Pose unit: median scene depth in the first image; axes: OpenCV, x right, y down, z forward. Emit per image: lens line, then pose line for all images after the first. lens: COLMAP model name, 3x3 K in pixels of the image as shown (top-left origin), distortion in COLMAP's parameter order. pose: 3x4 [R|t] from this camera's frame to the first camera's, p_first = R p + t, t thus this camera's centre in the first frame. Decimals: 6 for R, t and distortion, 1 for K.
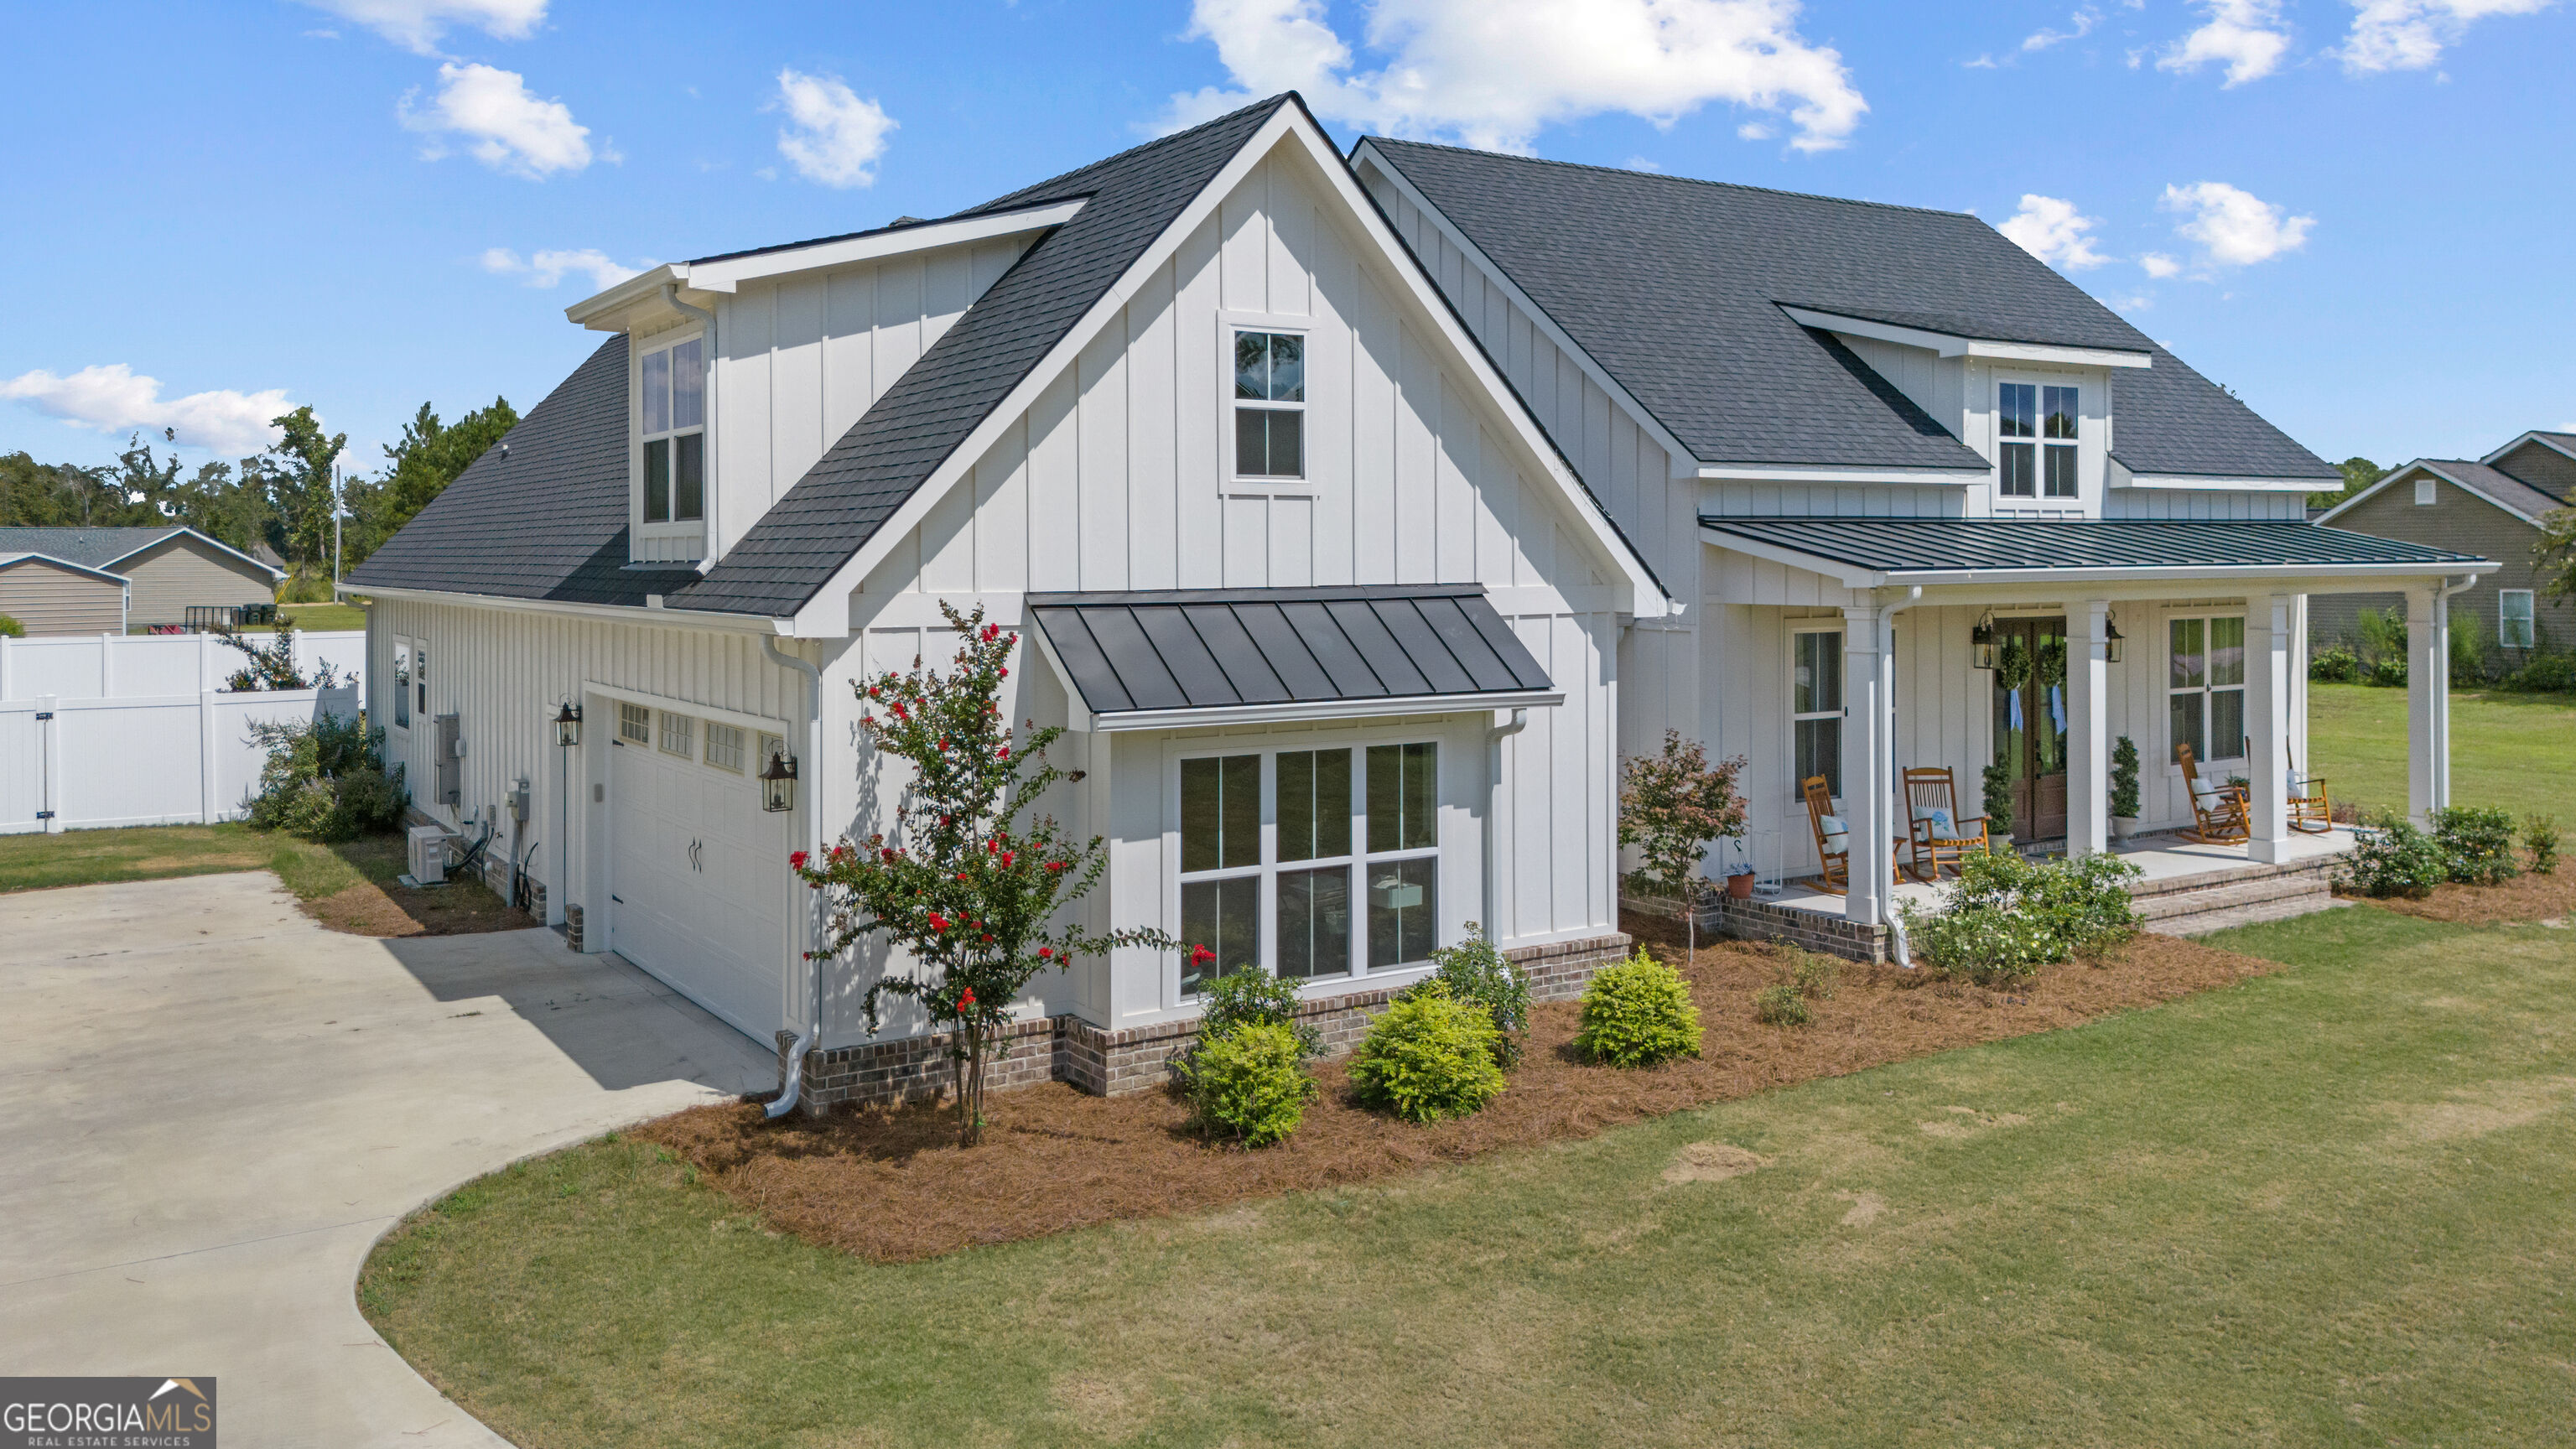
lens RADIAL K [[1956.2, 0, 1282.3], [0, 1956.2, 578.9], [0, 0, 1]] dist [0.065506, -0.001590]
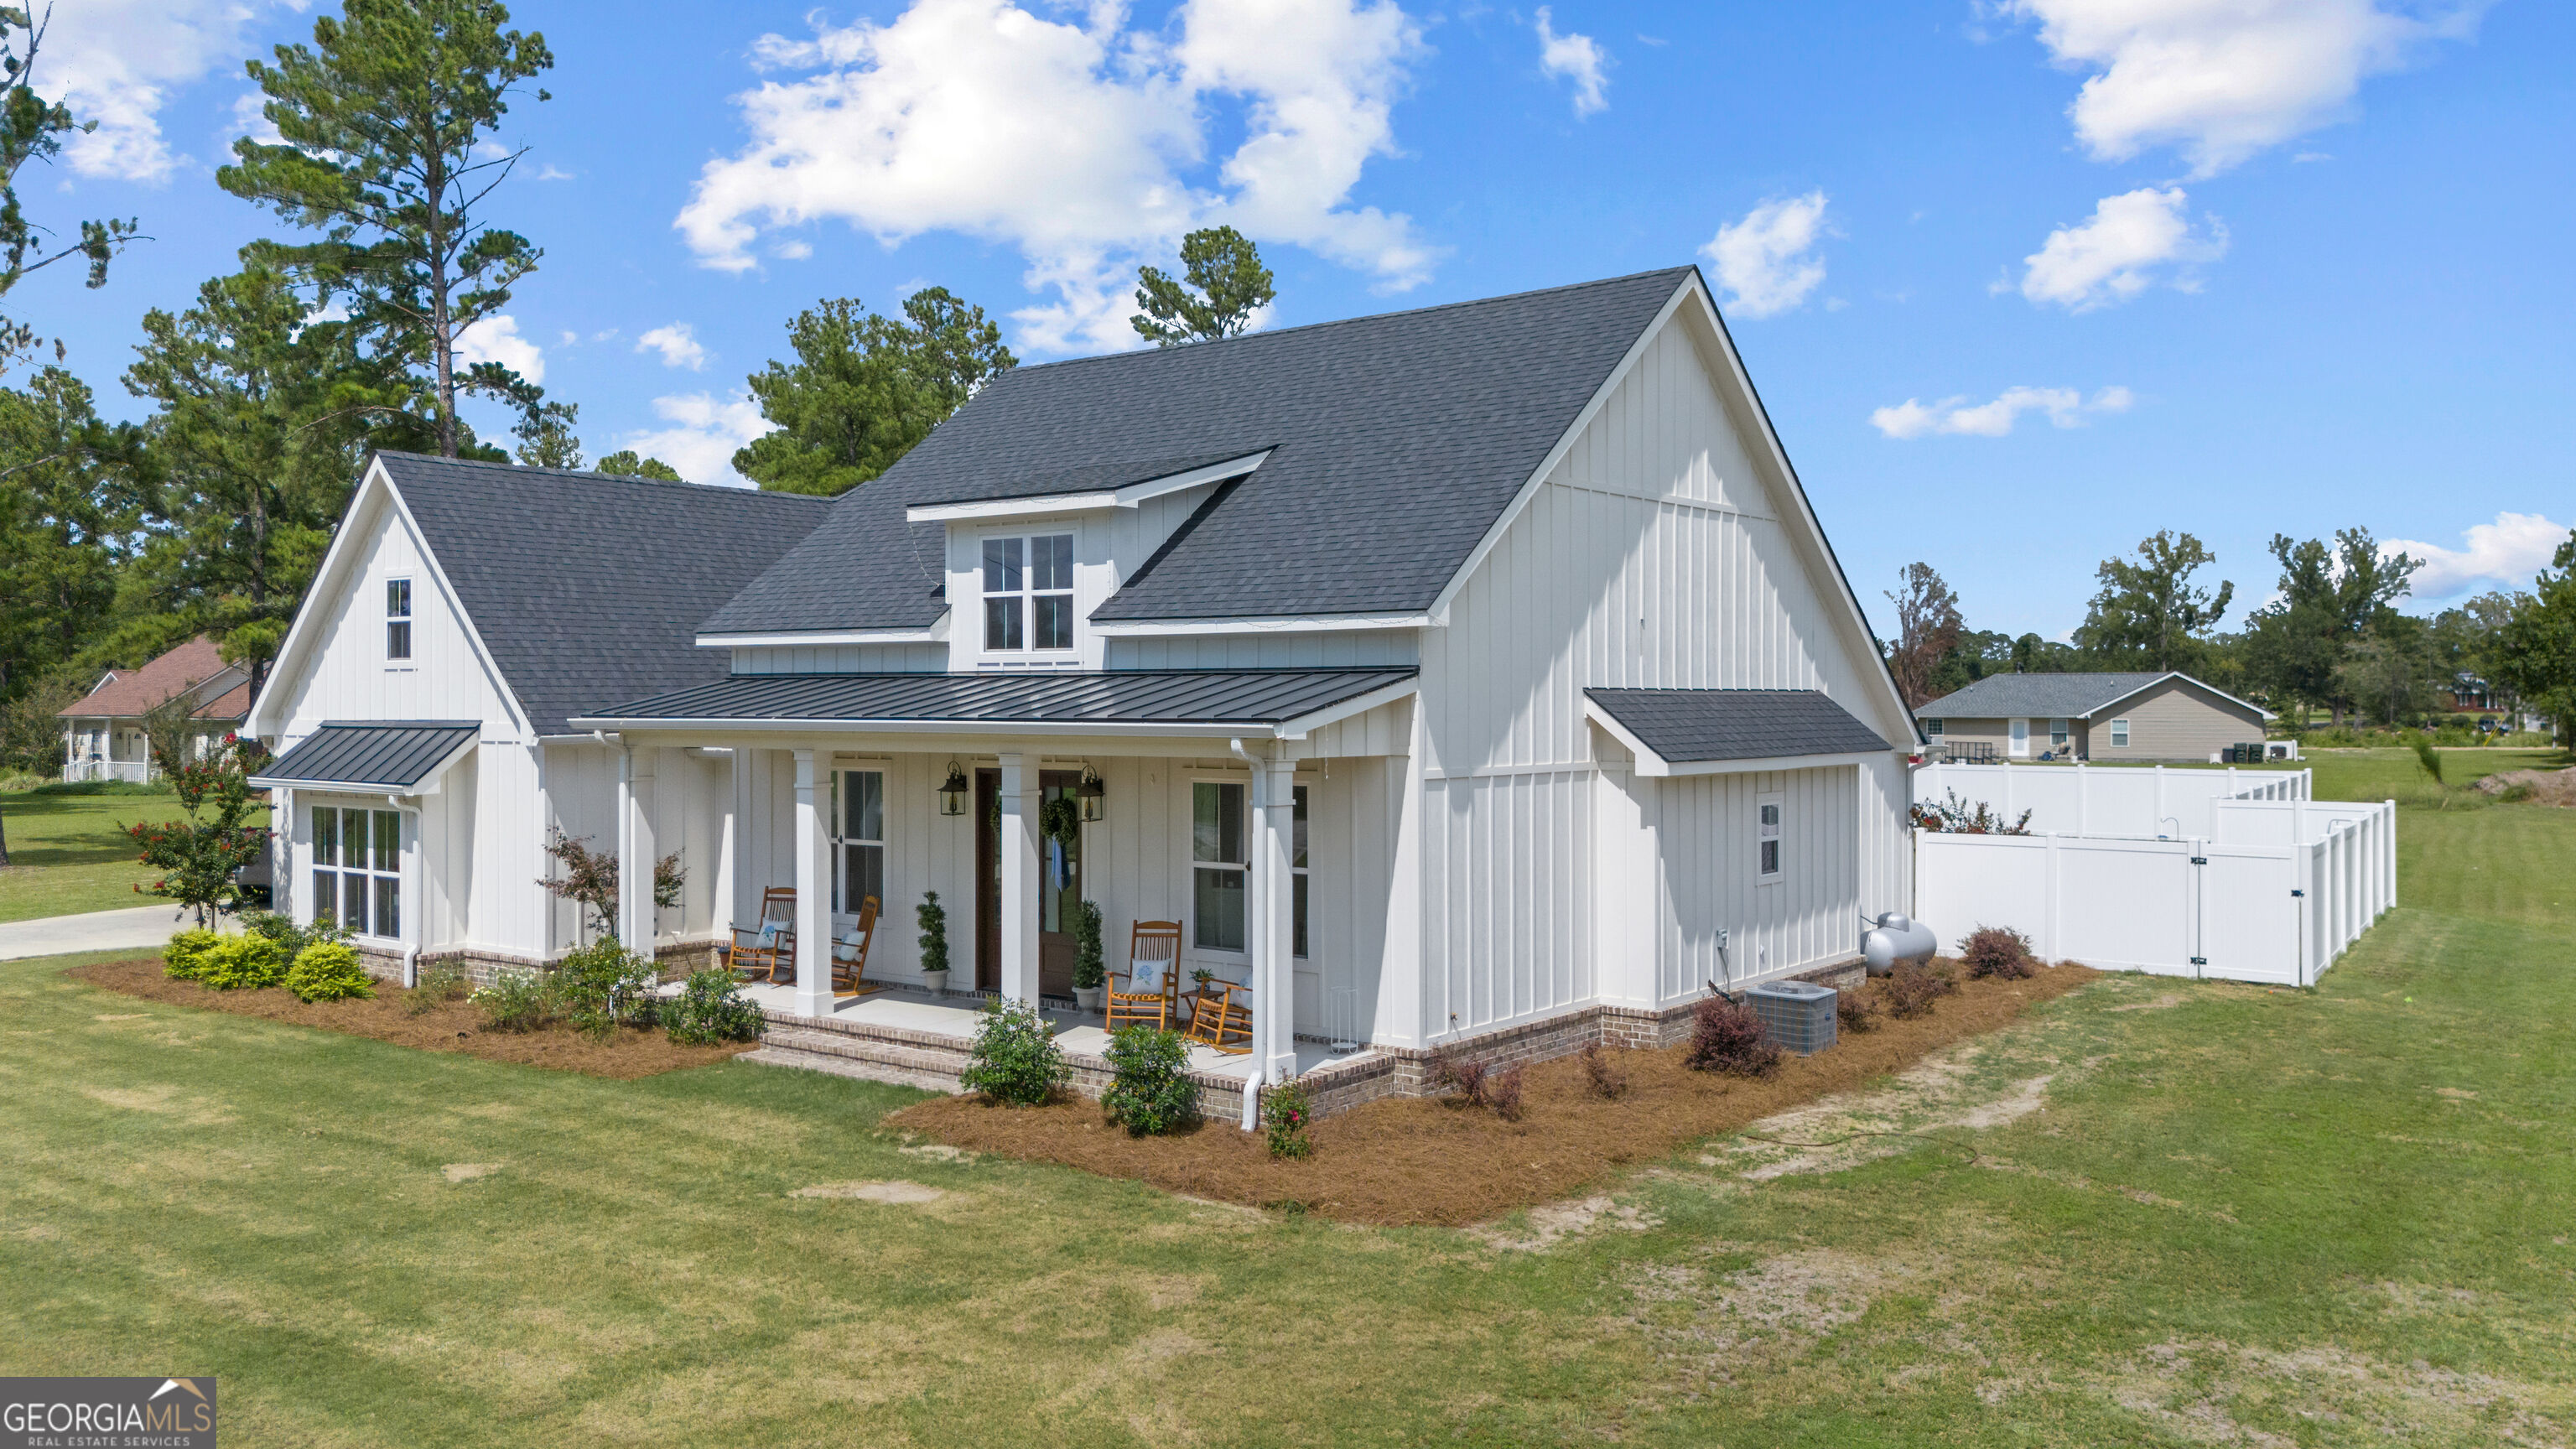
lens RADIAL K [[1918.2, 0, 1288.0], [0, 1918.2, 724.5], [0, 0, 1]] dist [0.070707, -0.004046]
pose [[0.333310, 0.016475, -0.942673, 1.407744], [-0.014055, 0.999823, 0.012504, -0.018507], [0.942713, 0.009082, 0.333482, 0.838053]]
